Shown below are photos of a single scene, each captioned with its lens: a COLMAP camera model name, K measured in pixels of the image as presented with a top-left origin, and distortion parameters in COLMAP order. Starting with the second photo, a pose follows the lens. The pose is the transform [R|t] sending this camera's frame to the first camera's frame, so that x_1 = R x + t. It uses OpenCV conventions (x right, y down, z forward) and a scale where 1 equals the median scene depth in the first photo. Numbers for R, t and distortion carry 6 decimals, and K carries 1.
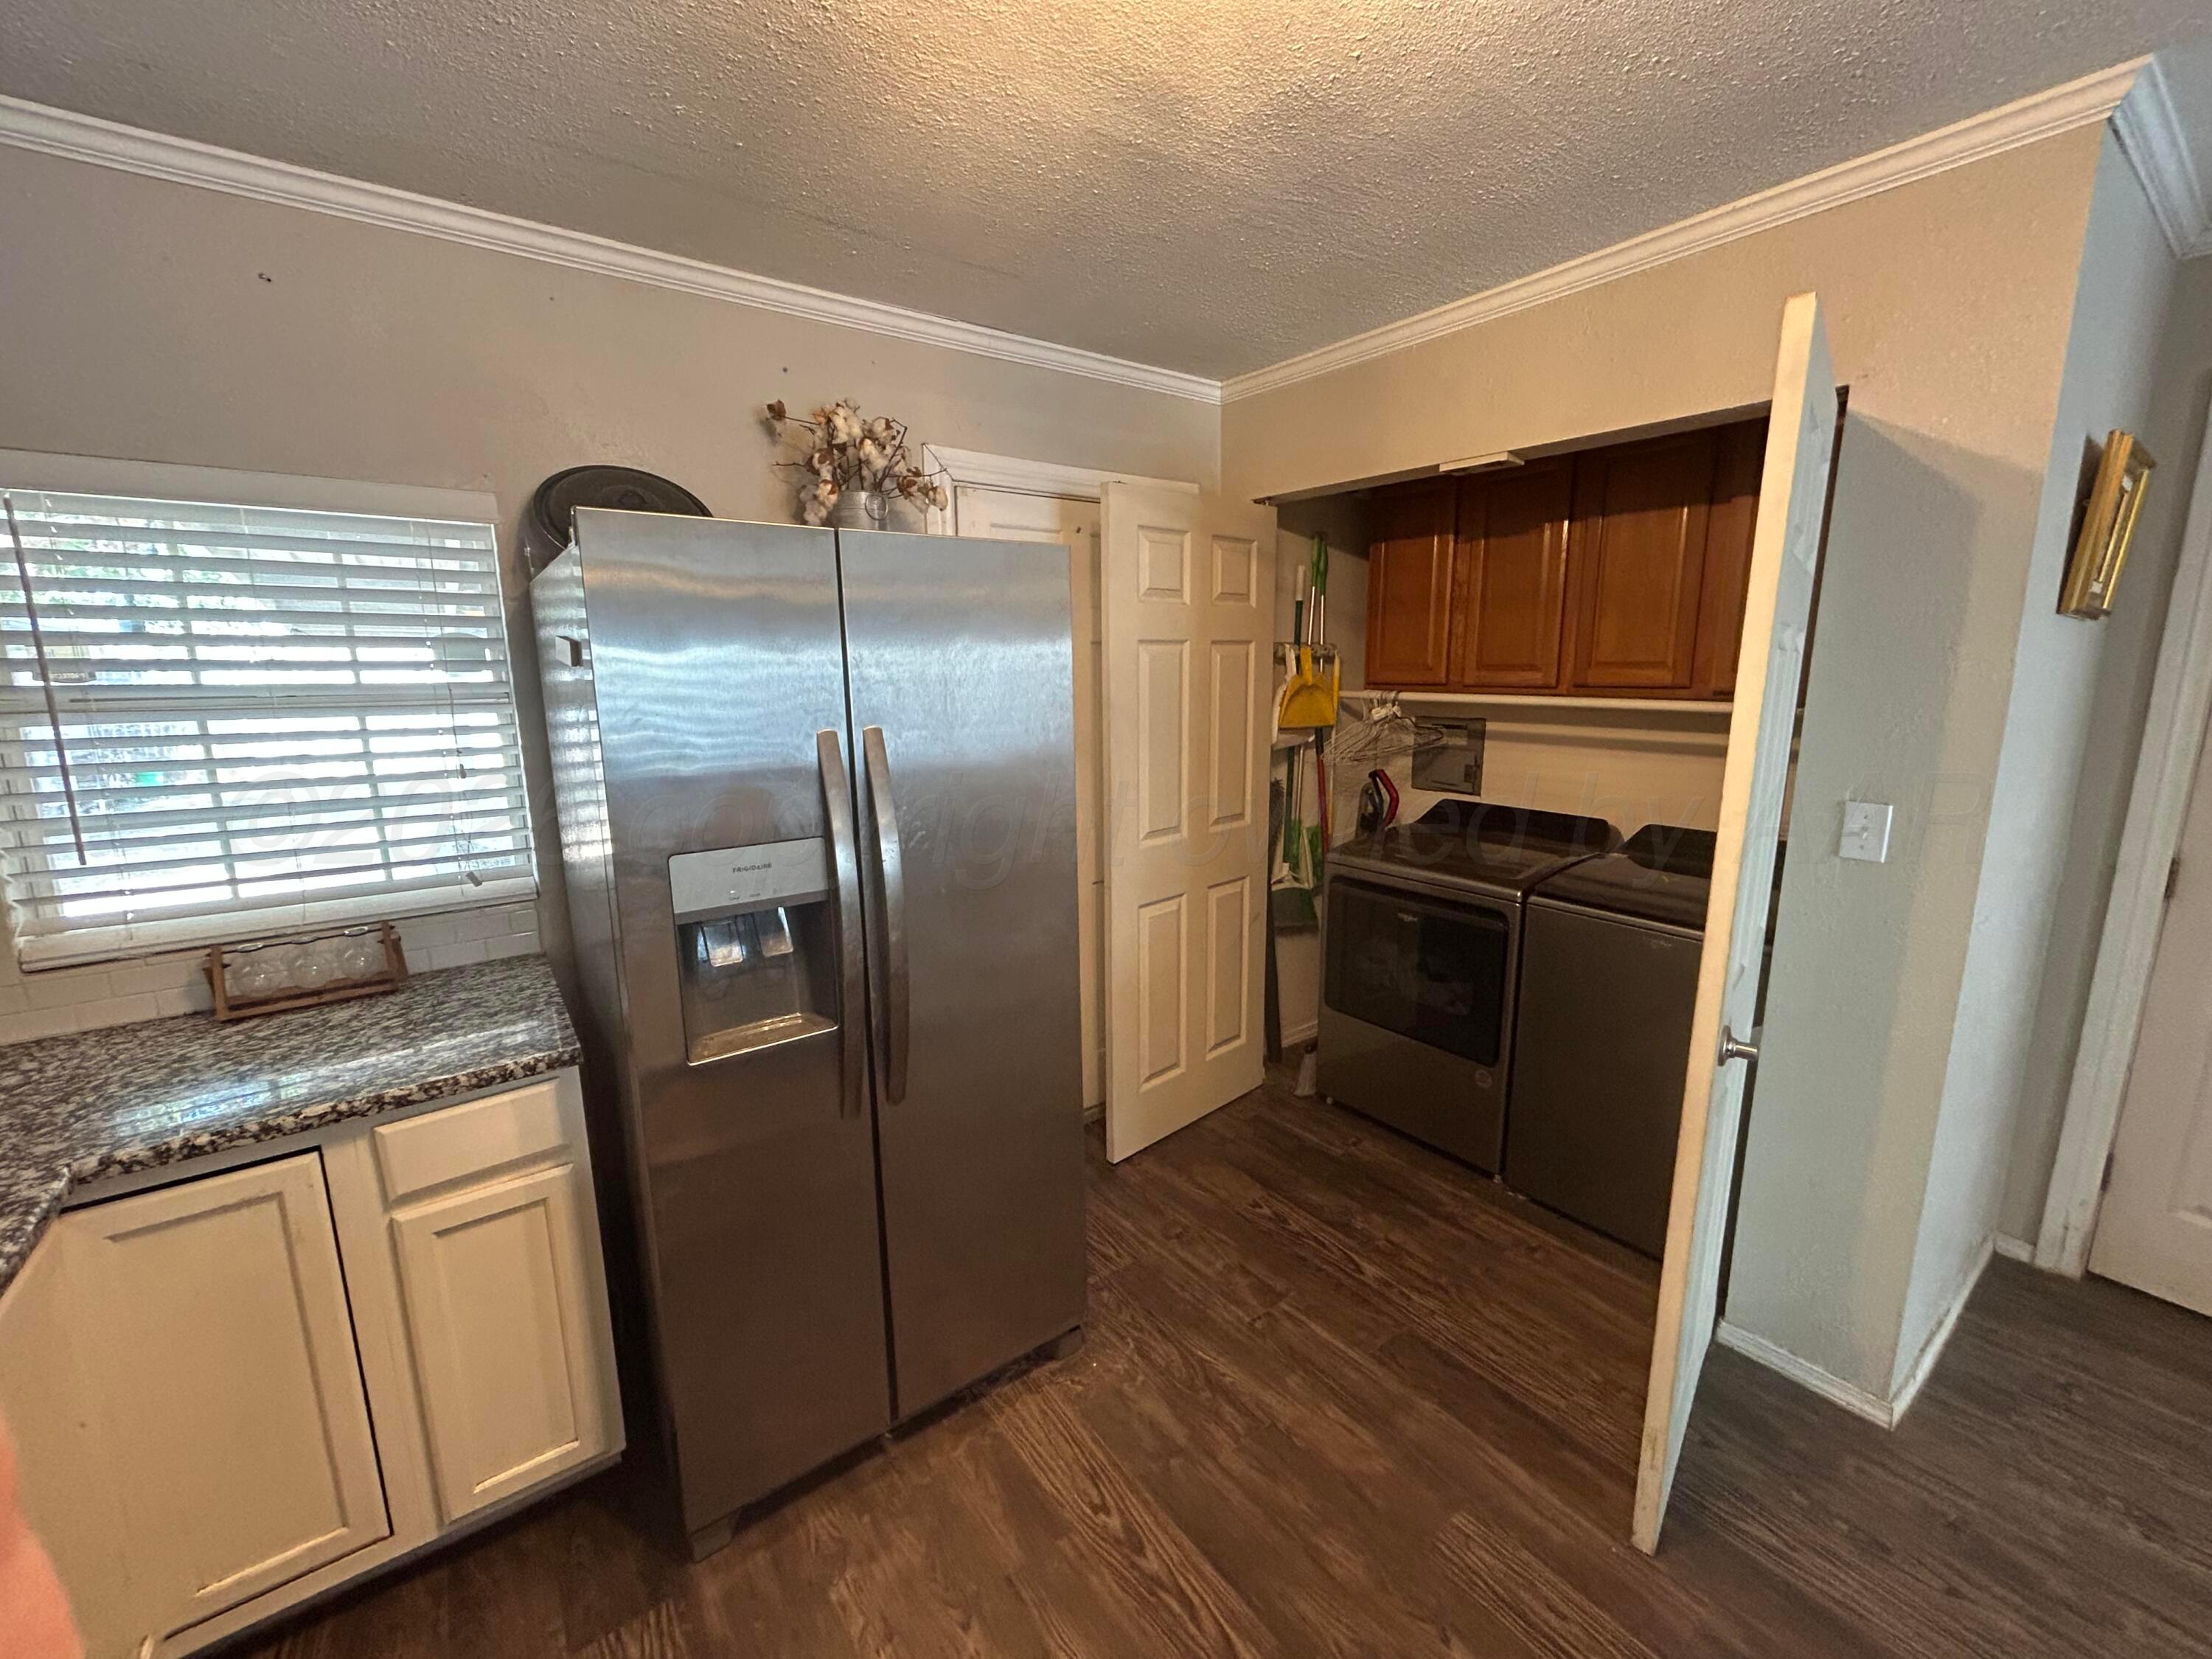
lens RADIAL K [[899.1, 0, 1106.0], [0, 899.1, 829.5], [0, 0, 1]] dist [-0.000754, -0.000080]
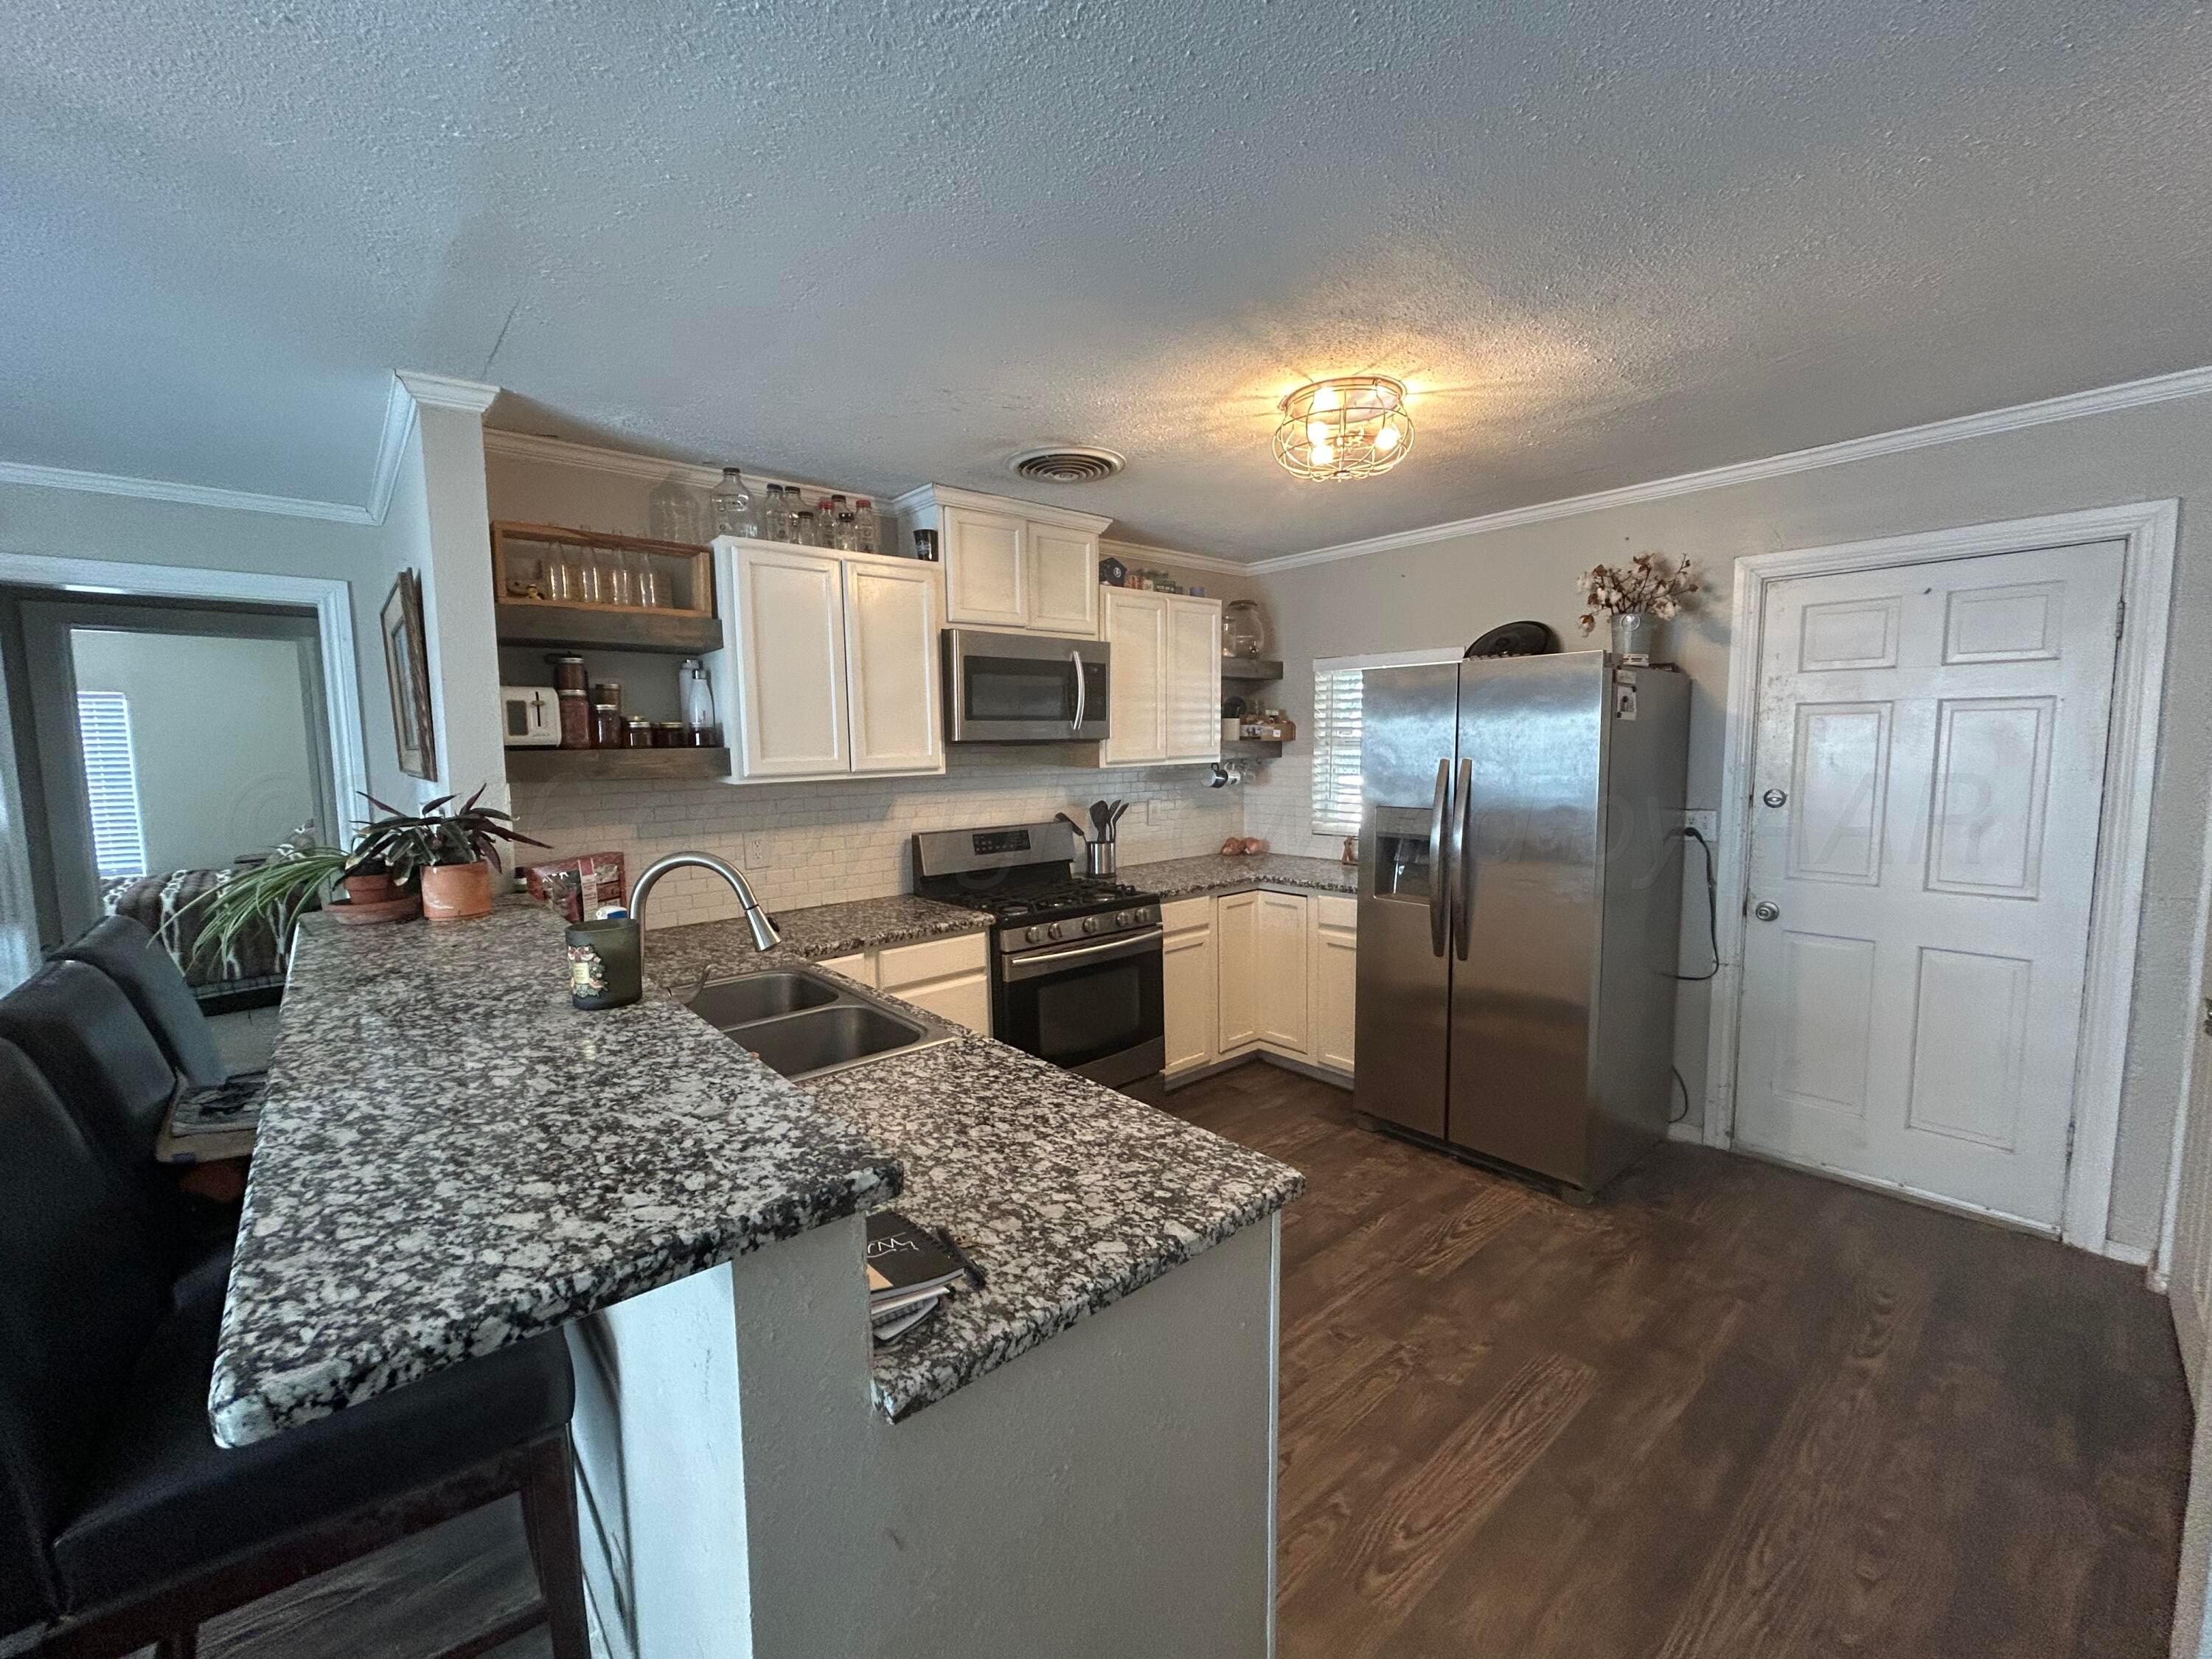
lens RADIAL K [[899.1, 0, 1106.0], [0, 899.1, 829.5], [0, 0, 1]] dist [-0.000754, -0.000080]
pose [[0.089756, 0.102135, -0.990713, 1.214310], [-0.170154, 0.981676, 0.085788, 0.001427], [0.981321, 0.160874, 0.105490, 0.037160]]
